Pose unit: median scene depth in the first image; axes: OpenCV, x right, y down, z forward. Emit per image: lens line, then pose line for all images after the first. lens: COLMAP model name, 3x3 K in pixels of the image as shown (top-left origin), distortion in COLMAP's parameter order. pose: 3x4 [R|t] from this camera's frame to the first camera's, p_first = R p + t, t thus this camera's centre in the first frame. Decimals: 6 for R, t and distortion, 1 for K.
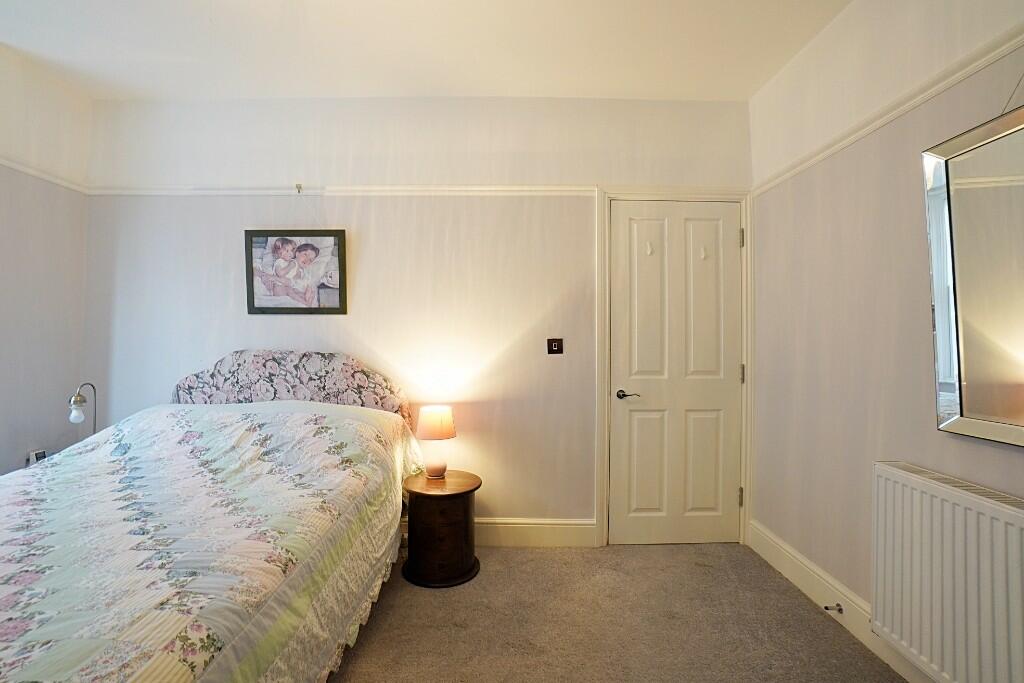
lens RADIAL K [[451.7, 0, 503.8], [0, 451.7, 332.2], [0, 0, 1]] dist [-0.063670, 0.022450]
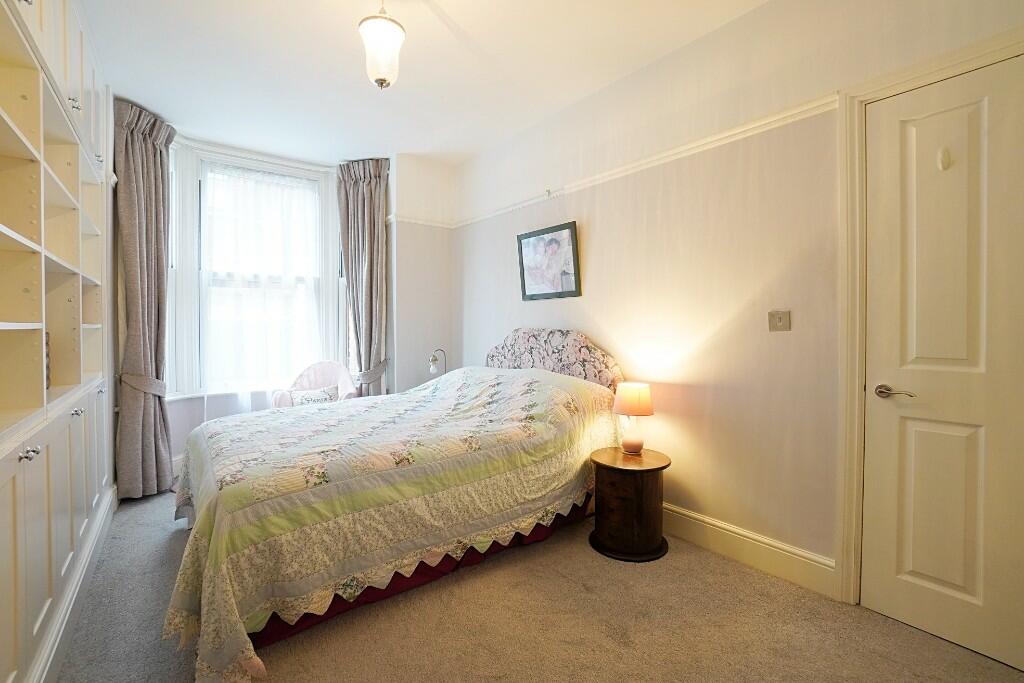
lens RADIAL K [[451.7, 0, 503.8], [0, 451.7, 332.2], [0, 0, 1]] dist [-0.063670, 0.022450]
pose [[0.610744, 0.000547, -0.791828, 0.439709], [0.018790, 0.999708, 0.015184, 0.030886], [0.791605, -0.024152, 0.610556, 0.160297]]
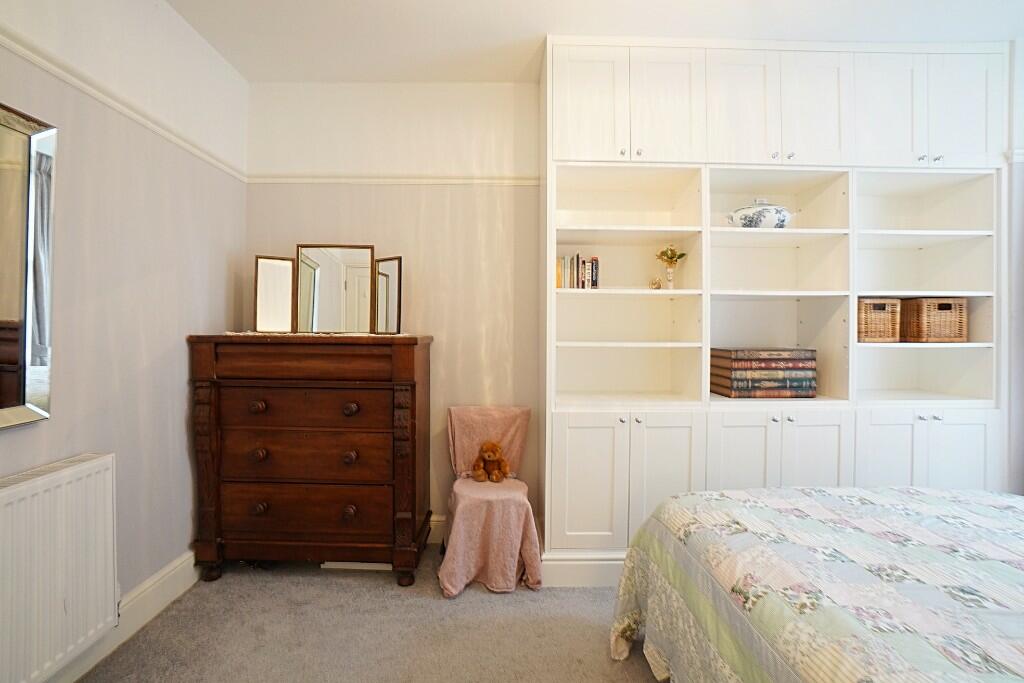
lens RADIAL K [[467.2, 0, 505.9], [0, 467.2, 331.3], [0, 0, 1]] dist [-0.063474, 0.025865]
pose [[-0.999726, -0.008594, -0.021778, 0.005447], [-0.008382, 0.999917, -0.009825, 0.002896], [0.021860, -0.009640, -0.999715, 0.905885]]
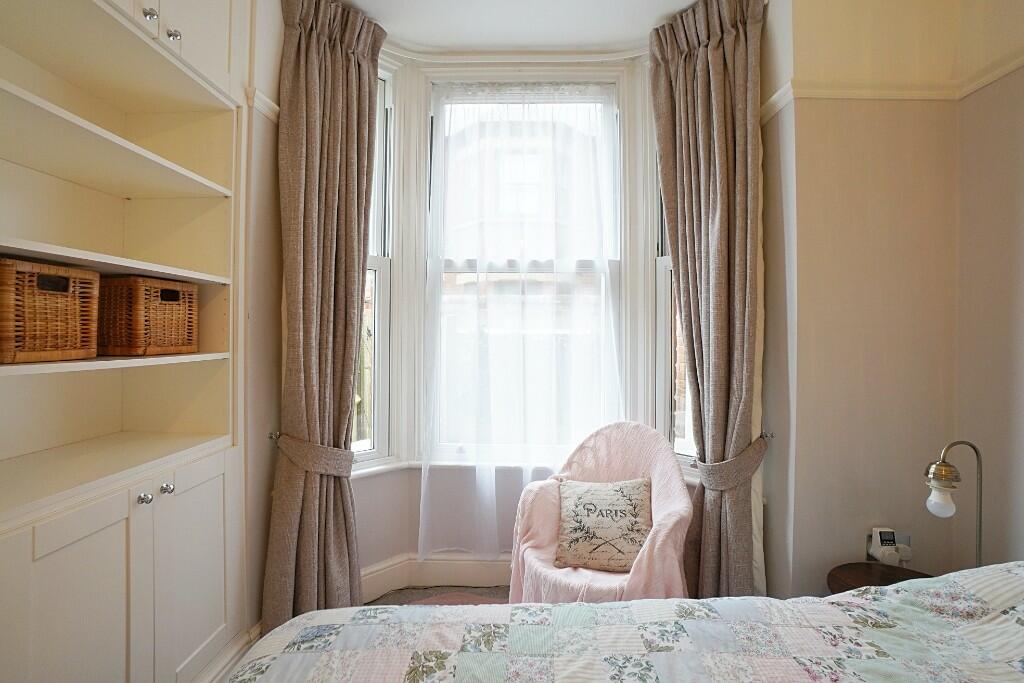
lens RADIAL K [[451.7, 0, 503.8], [0, 451.7, 332.2], [0, 0, 1]] dist [-0.063670, 0.022450]
pose [[-0.032269, -0.012501, -0.999401, -0.389153], [0.008283, 0.999884, -0.012775, -0.007729], [0.999445, -0.008690, -0.032162, 0.429184]]
